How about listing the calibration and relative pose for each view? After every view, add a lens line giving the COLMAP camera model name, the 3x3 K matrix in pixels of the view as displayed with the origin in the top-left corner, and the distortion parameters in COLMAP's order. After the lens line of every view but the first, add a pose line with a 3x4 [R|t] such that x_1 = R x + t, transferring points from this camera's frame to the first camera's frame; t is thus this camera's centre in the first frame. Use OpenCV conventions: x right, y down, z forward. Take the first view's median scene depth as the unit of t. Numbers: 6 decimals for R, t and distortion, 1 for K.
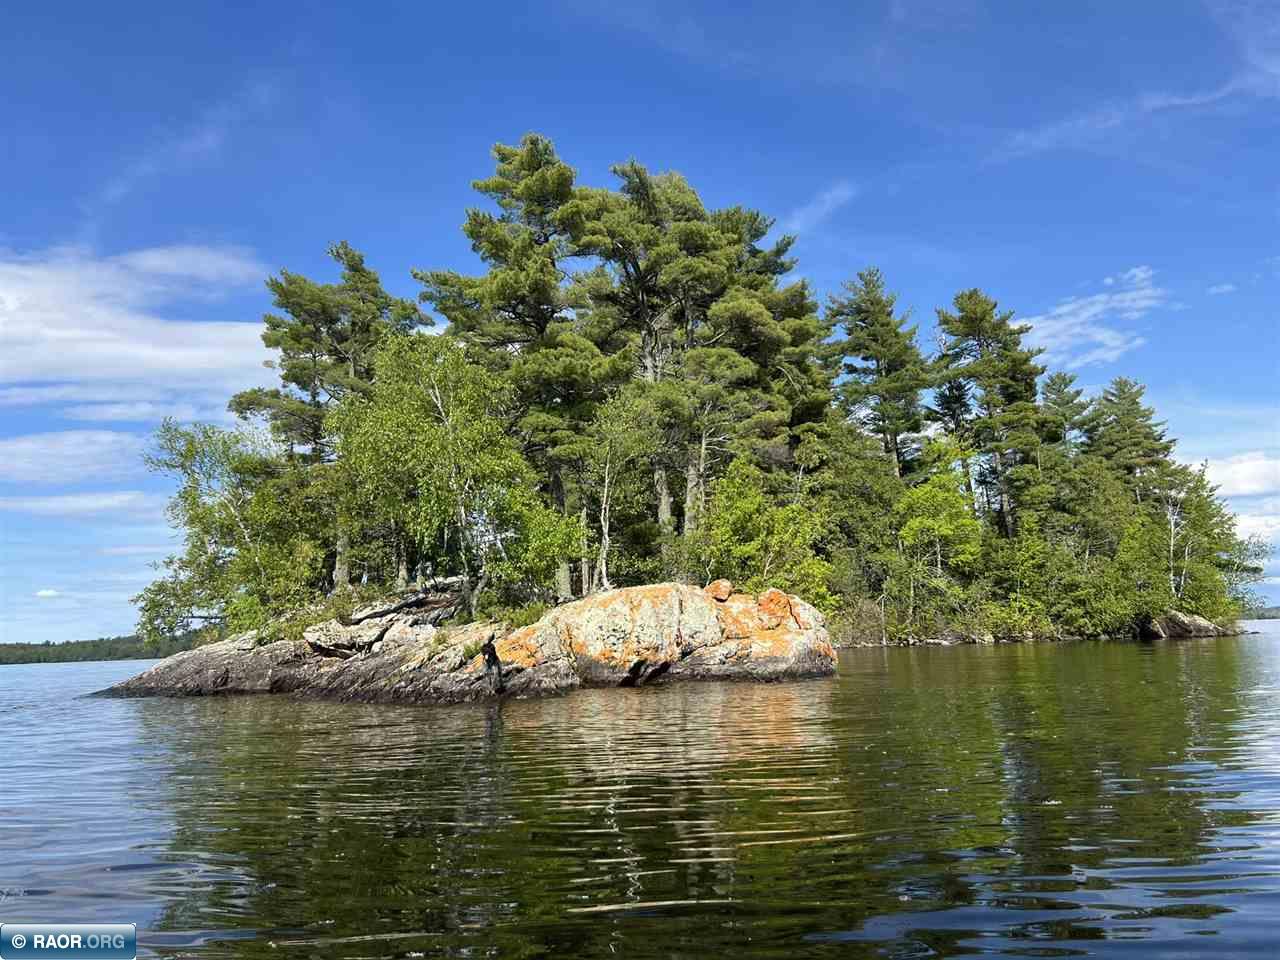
lens RADIAL K [[964.2, 0, 641.0], [0, 964.2, 477.1], [0, 0, 1]] dist [0.023917, -0.013109]
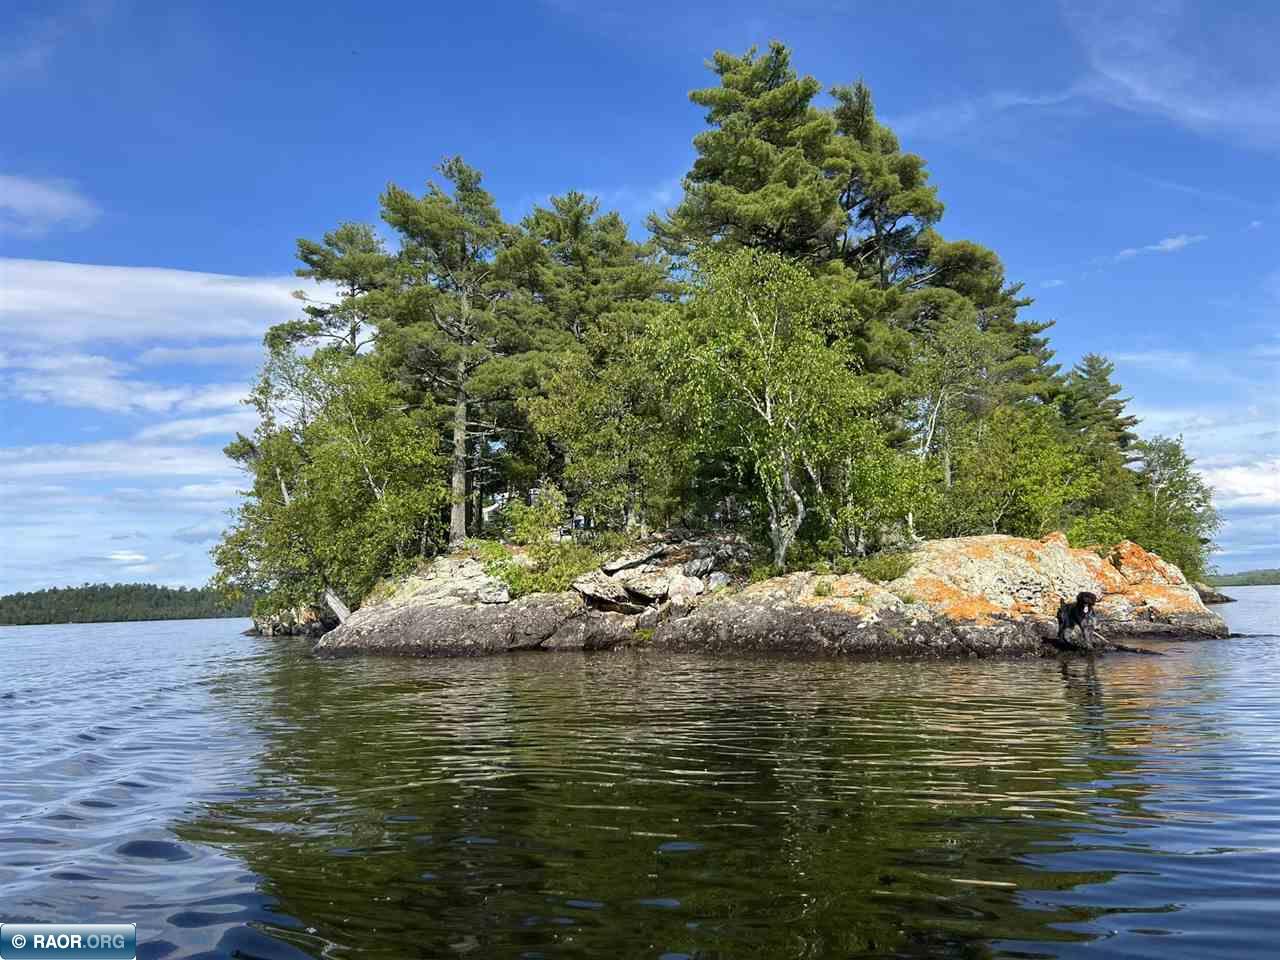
lens RADIAL K [[964.2, 0, 638.7], [0, 964.2, 482.8], [0, 0, 1]] dist [0.023917, -0.013109]
pose [[0.989978, 0.024549, 0.139070, -0.334722], [-0.030109, 0.998823, 0.038015, 0.026200], [-0.137973, -0.041822, 0.989553, 0.095441]]
